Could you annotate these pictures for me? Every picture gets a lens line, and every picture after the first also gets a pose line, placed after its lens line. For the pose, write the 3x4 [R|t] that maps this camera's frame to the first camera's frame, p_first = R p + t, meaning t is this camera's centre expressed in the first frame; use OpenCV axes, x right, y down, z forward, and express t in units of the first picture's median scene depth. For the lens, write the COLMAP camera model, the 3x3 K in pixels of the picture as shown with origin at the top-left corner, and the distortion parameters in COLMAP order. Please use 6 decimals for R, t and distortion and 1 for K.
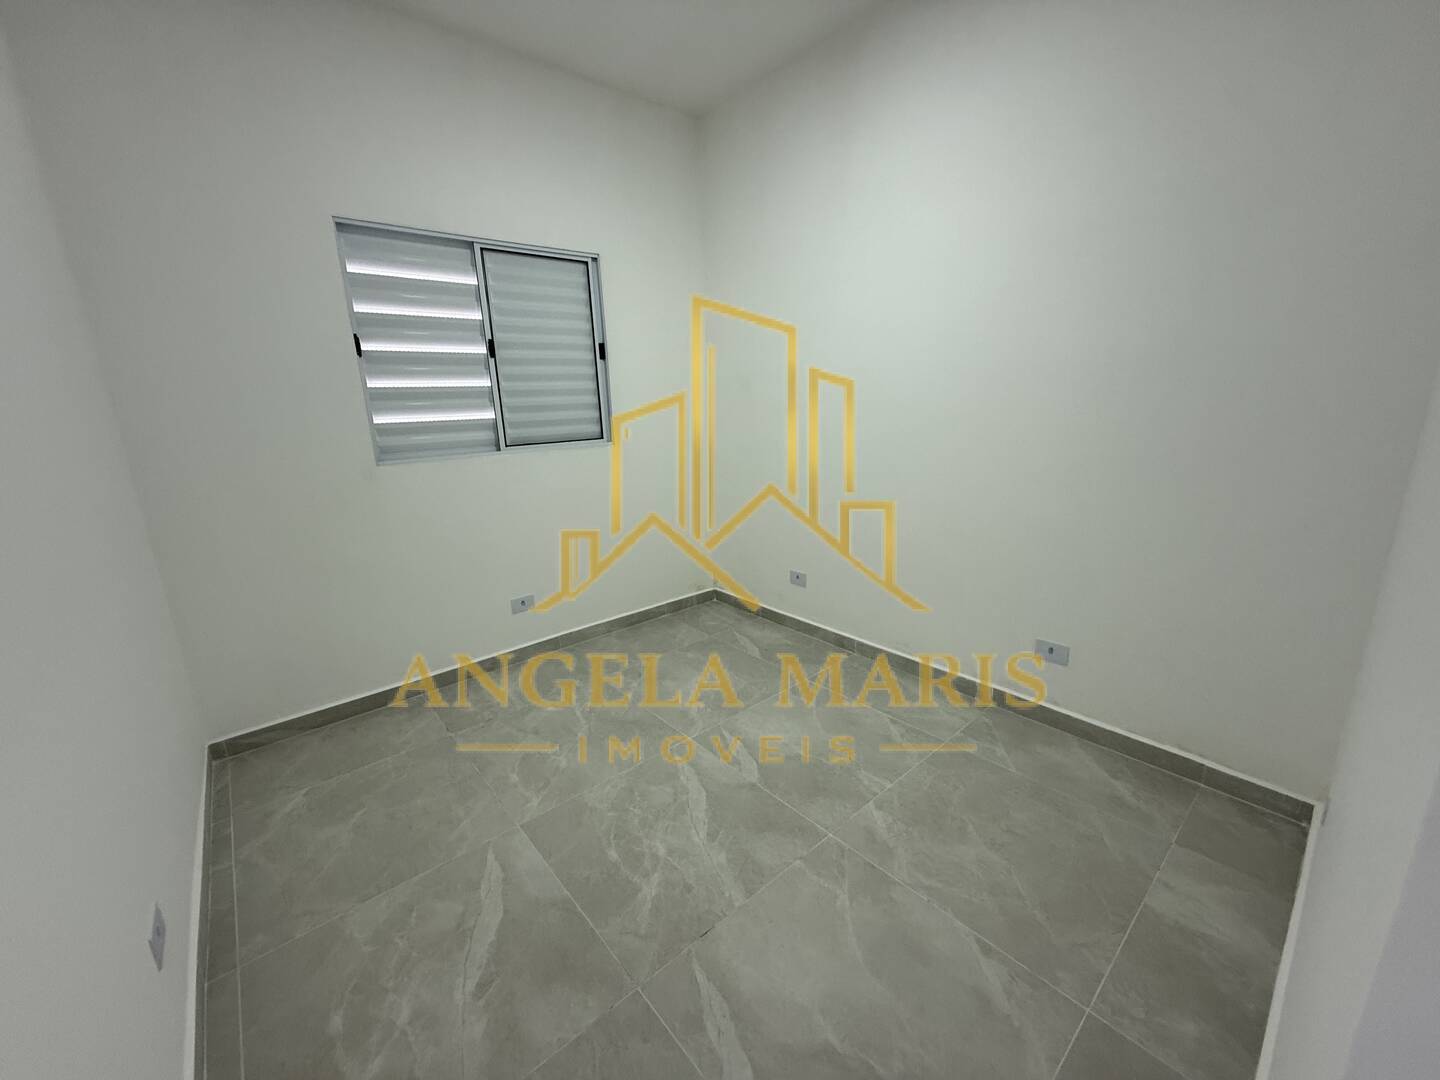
lens RADIAL K [[573.5, 0, 729.4], [0, 573.5, 546.2], [0, 0, 1]] dist [0.002708, -0.000279]
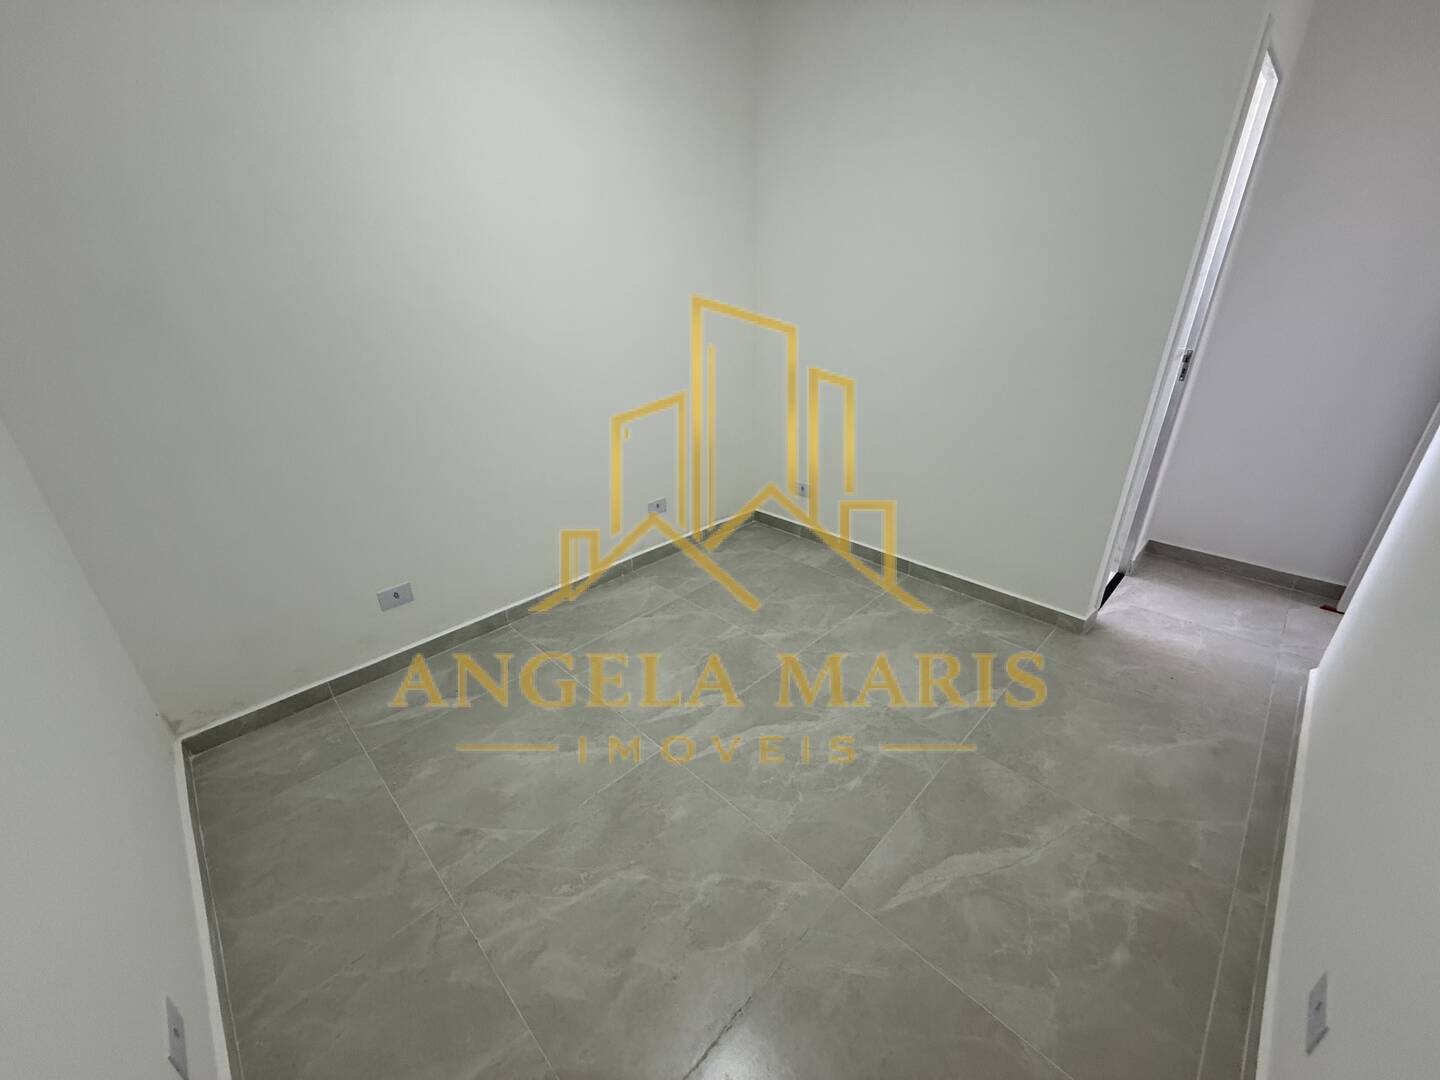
lens RADIAL K [[573.5, 0, 713.8], [0, 573.5, 535.9], [0, 0, 1]] dist [0.002708, -0.000279]
pose [[-0.059876, -0.378193, 0.923788, -0.225862], [0.274228, 0.883609, 0.379518, -0.072685], [-0.959799, 0.276053, 0.050805, 0.248964]]
